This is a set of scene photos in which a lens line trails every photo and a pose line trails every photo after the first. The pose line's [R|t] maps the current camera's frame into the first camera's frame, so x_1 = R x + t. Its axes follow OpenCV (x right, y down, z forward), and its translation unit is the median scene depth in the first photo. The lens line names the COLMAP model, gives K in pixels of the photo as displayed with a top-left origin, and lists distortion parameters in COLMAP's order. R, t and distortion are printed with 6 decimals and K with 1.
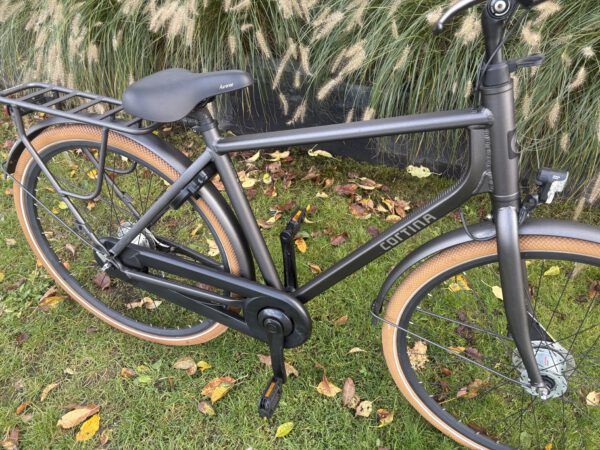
lens RADIAL K [[459.6, 0, 300.0], [0, 459.6, 225.0], [0, 0, 1]] dist [0.008007, -0.002115]
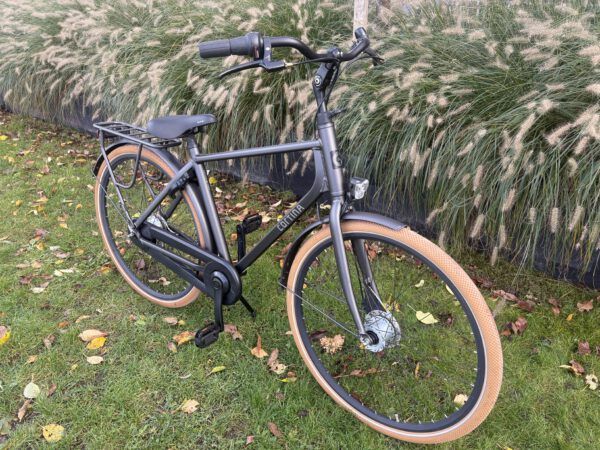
lens RADIAL K [[459.6, 0, 300.0], [0, 459.6, 225.0], [0, 0, 1]] dist [0.008007, -0.002115]
pose [[0.960795, 0.119570, -0.250154, 0.509435], [-0.170656, 0.966109, -0.193673, 0.260746], [0.218518, 0.228770, 0.948638, -0.353531]]
